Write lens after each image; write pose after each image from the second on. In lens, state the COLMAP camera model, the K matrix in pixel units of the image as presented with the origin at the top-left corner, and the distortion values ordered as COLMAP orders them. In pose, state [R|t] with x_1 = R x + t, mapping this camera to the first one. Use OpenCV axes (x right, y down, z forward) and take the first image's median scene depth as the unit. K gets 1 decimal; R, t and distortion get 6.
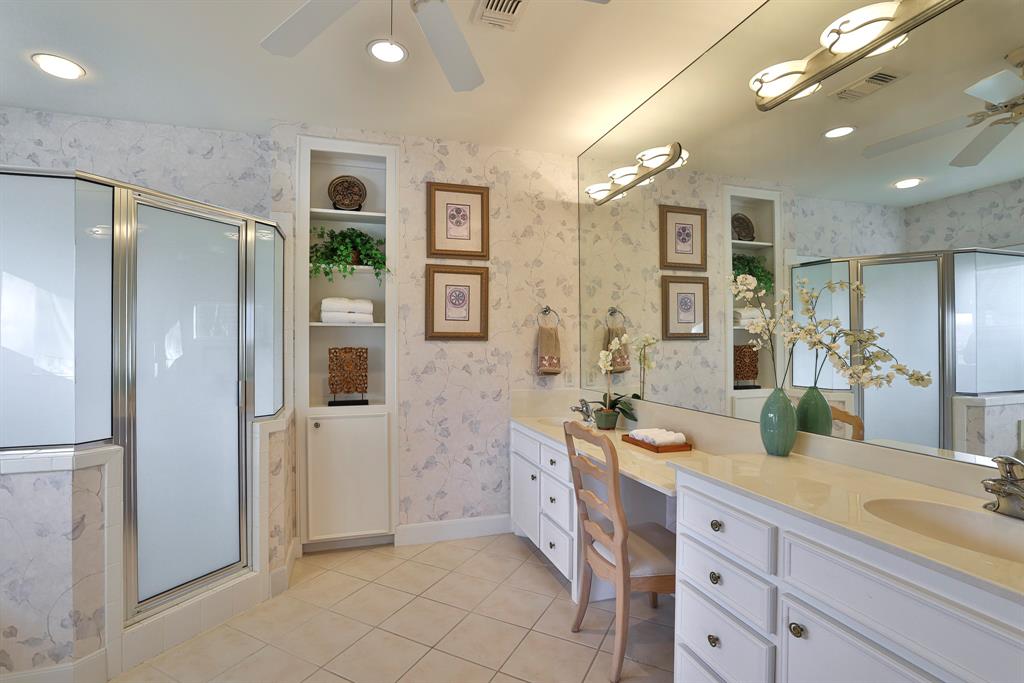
lens RADIAL K [[468.4, 0, 509.6], [0, 468.4, 344.4], [0, 0, 1]] dist [-0.020019, 0.002360]
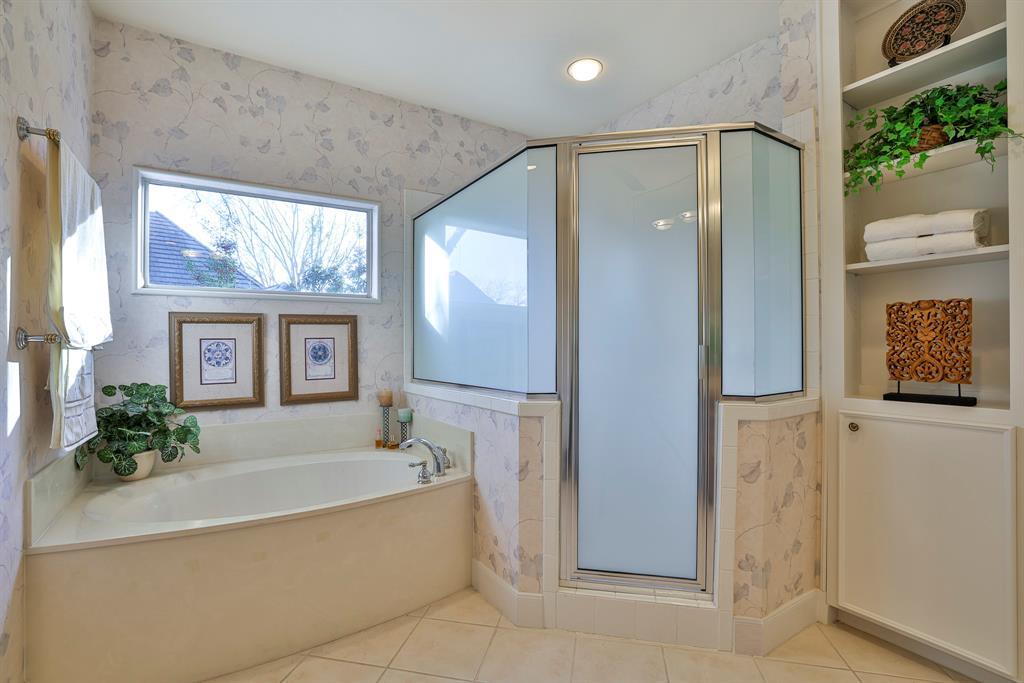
lens RADIAL K [[468.4, 0, 511.2], [0, 468.4, 344.9], [0, 0, 1]] dist [-0.020019, 0.002360]
pose [[0.252930, -0.005863, -0.967467, 0.069726], [0.010417, 0.999940, -0.003336, 0.060453], [0.967428, -0.009234, 0.252976, 0.399507]]
